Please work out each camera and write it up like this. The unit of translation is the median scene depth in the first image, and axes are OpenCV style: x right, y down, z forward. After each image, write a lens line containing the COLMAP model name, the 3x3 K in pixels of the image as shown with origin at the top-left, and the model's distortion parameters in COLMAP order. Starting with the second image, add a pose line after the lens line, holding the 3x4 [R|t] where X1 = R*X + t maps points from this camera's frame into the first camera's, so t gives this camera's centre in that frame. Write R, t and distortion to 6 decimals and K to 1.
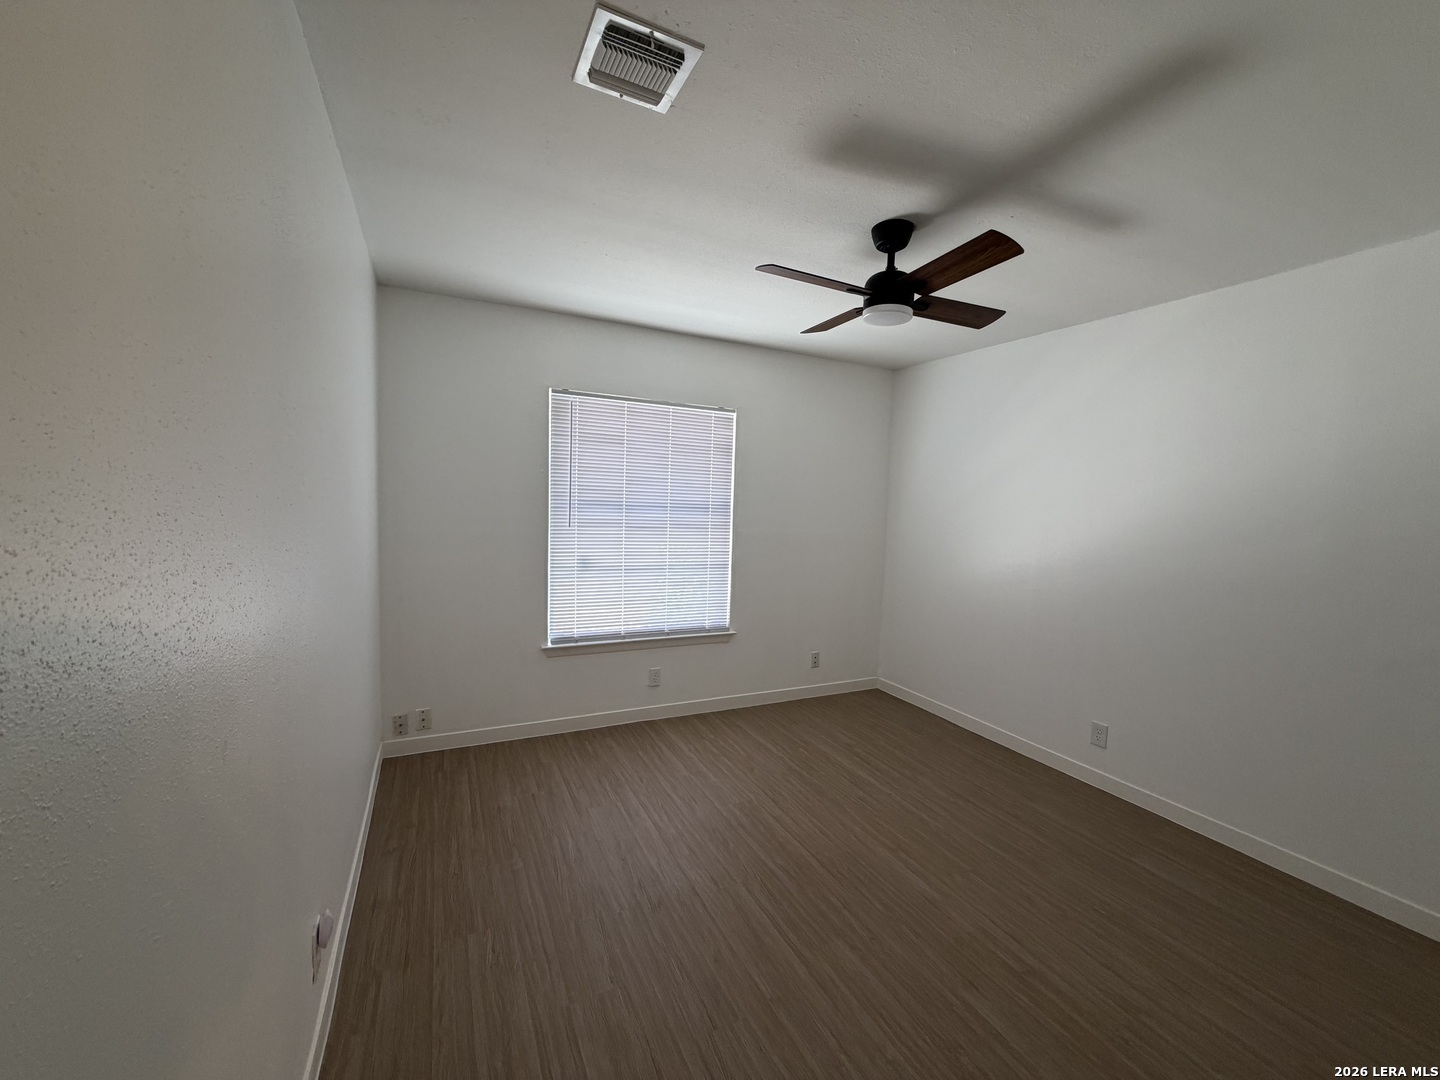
lens RADIAL K [[571.8, 0, 719.9], [0, 571.8, 537.2], [0, 0, 1]] dist [0.001978, -0.001135]
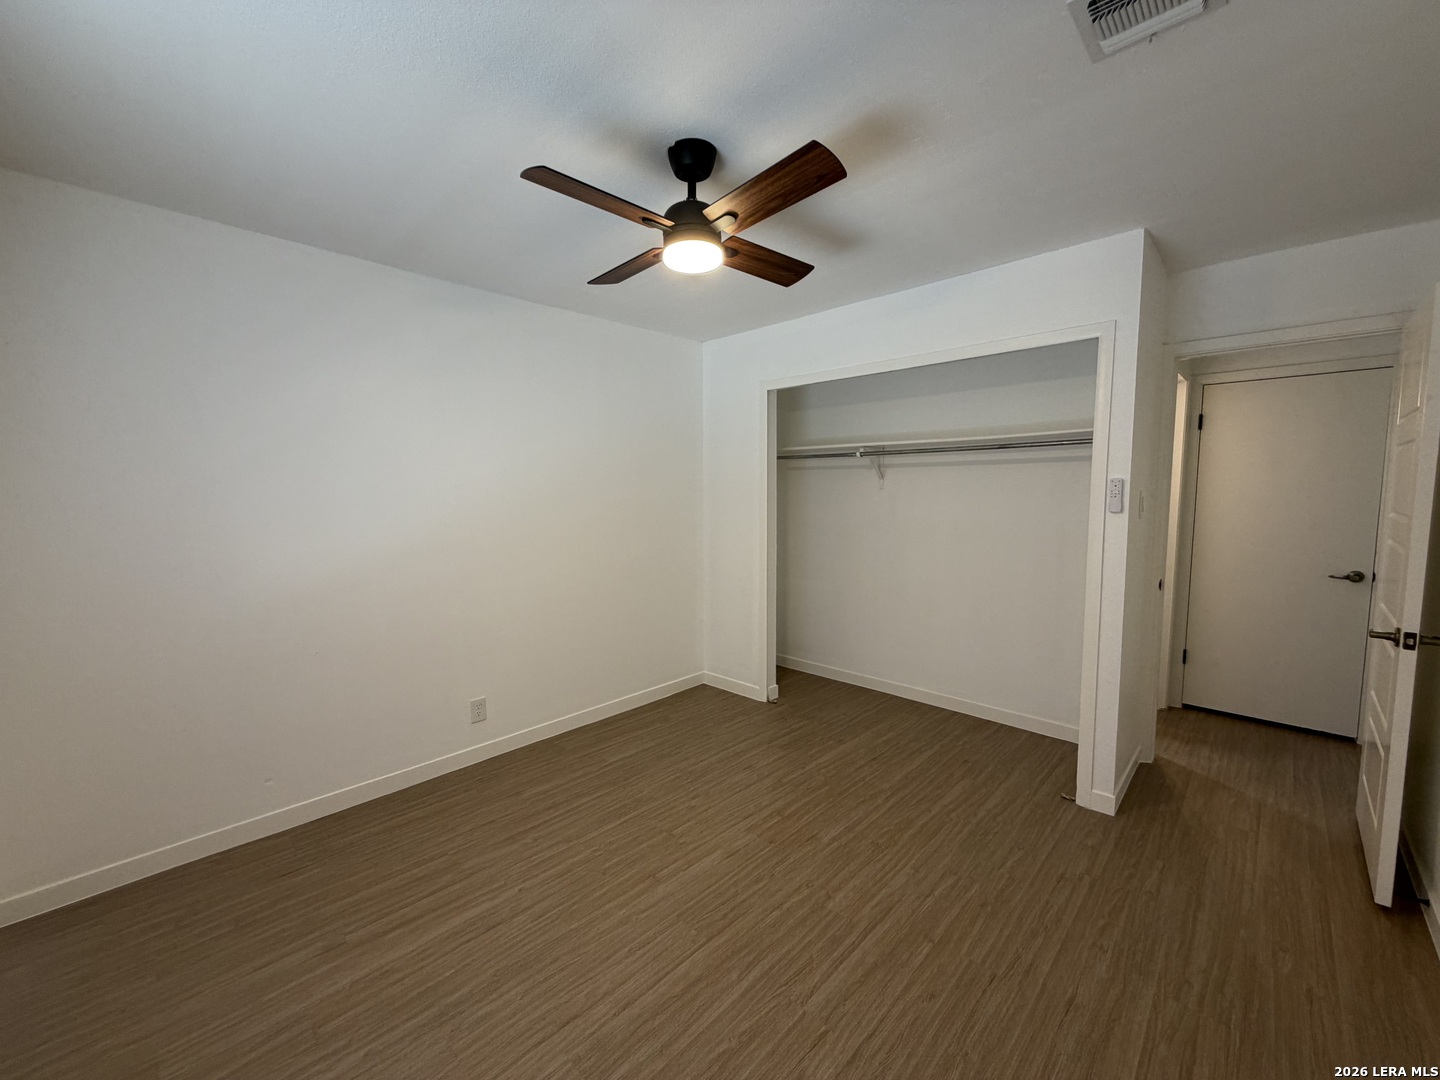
lens RADIAL K [[571.8, 0, 723.4], [0, 571.8, 530.5], [0, 0, 1]] dist [0.001978, -0.001135]
pose [[-0.336361, -0.101554, 0.936241, -0.607655], [0.058722, 0.989972, 0.128479, -0.106802], [-0.939900, 0.098194, -0.327025, 1.405524]]
